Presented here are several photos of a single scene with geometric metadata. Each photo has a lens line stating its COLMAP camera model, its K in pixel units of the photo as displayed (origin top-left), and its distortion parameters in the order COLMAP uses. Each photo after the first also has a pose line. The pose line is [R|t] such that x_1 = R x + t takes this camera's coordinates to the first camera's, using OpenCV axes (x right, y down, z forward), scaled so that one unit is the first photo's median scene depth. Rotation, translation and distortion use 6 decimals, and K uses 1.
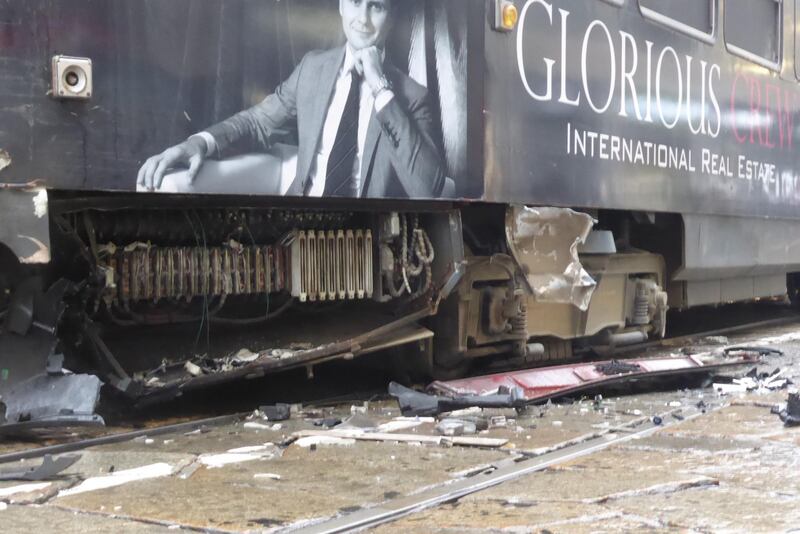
lens RADIAL K [[1388.9, 0, 403.5], [0, 1388.9, 261.4], [0, 0, 1]] dist [0.036227, 0.000000]
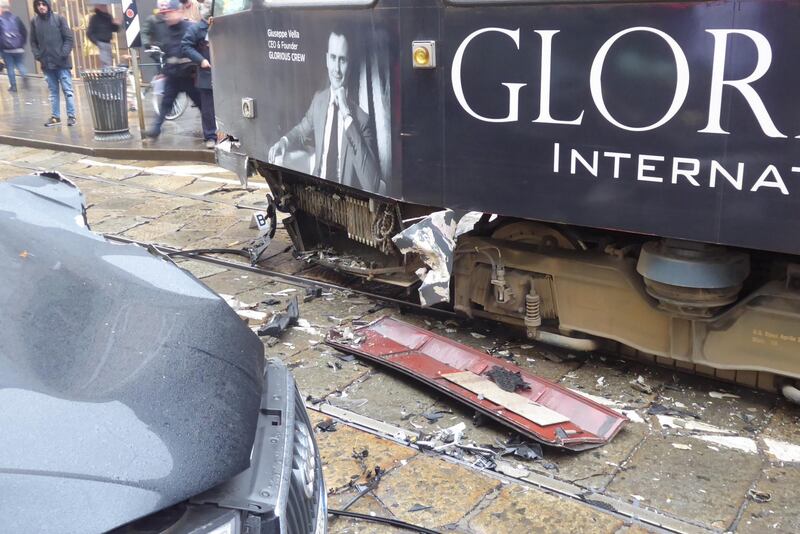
lens RADIAL K [[856.3, 0, 400.6], [0, 856.3, 269.4], [0, 0, 1]] dist [0.025110, 0.000000]
pose [[-0.097311, 0.287089, -0.952948, 0.918961], [-0.000881, 0.957467, 0.288540, -0.233446], [0.995254, 0.028918, -0.092919, 1.153396]]
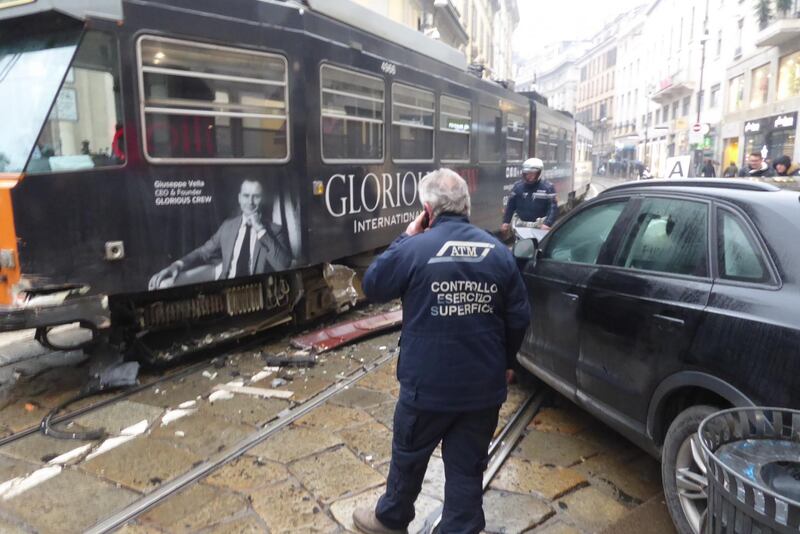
lens RADIAL K [[567.2, 0, 397.5], [0, 567.2, 258.5], [0, 0, 1]] dist [-0.021916, 0.001969]
pose [[0.999056, -0.015270, 0.040676, 0.185160], [0.009102, 0.988985, 0.147735, -0.219481], [-0.042484, -0.147225, 0.988190, -0.005708]]
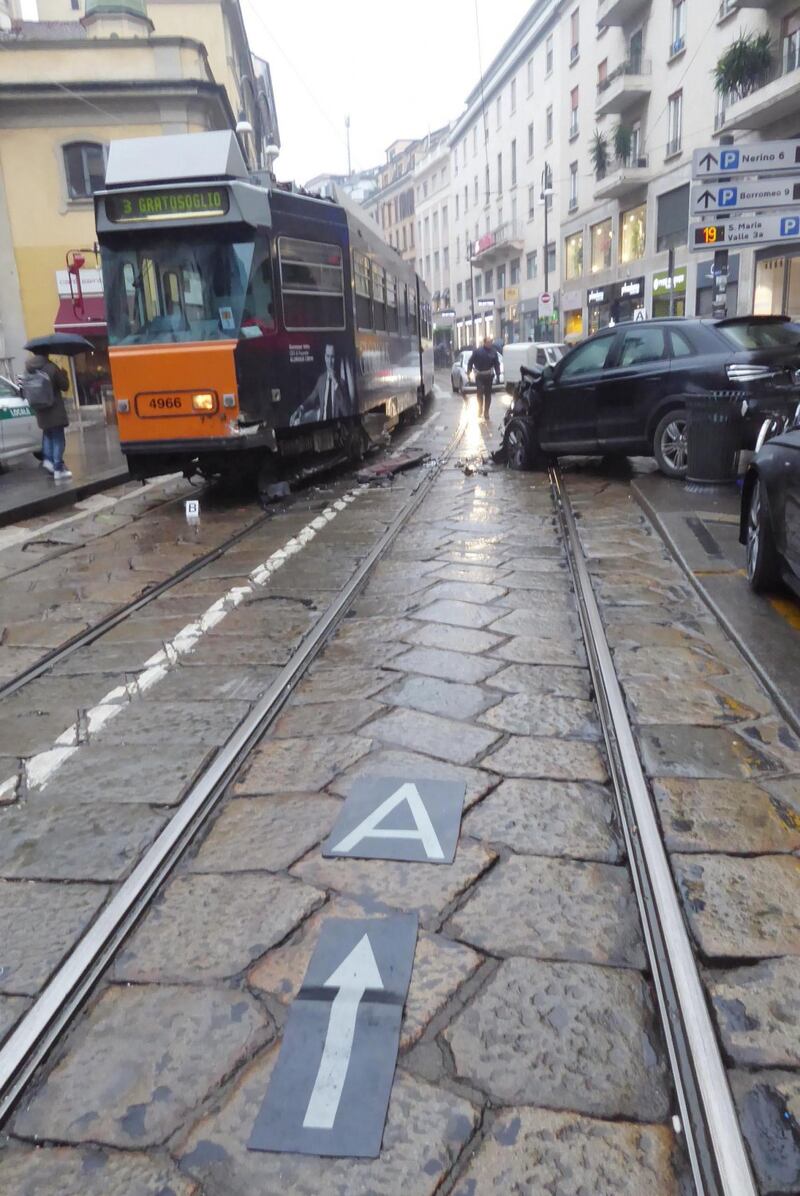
lens RADIAL K [[848.0, 0, 397.2], [0, 848.0, 579.3], [0, 0, 1]] dist [-0.021916, 0.001969]
pose [[0.922991, -0.149243, 0.354702, -0.645771], [0.063930, 0.968392, 0.241101, -0.148484], [-0.379473, -0.199859, 0.903359, -0.907517]]
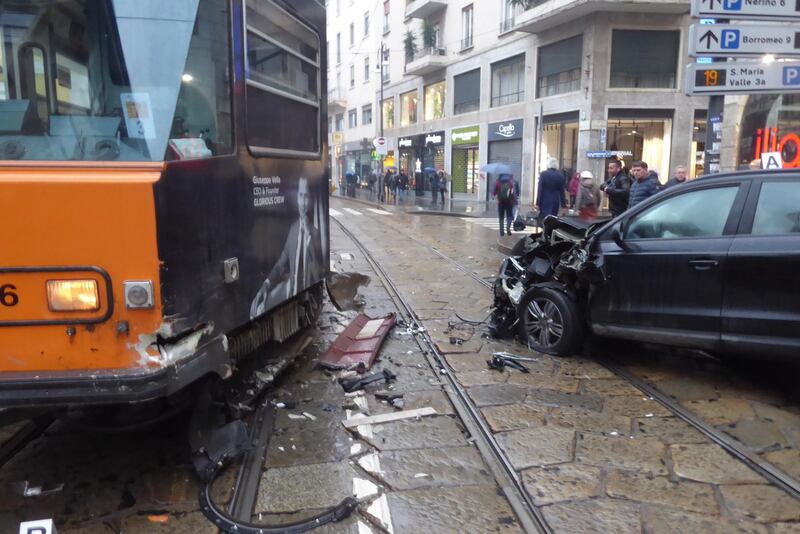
lens RADIAL K [[567.2, 0, 395.2], [0, 567.2, 259.4], [0, 0, 1]] dist [-0.021916, 0.001969]
pose [[0.790895, -0.097504, 0.604134, -0.428475], [0.017265, 0.990387, 0.137241, -0.203090], [-0.611708, -0.098113, 0.784976, 0.254655]]
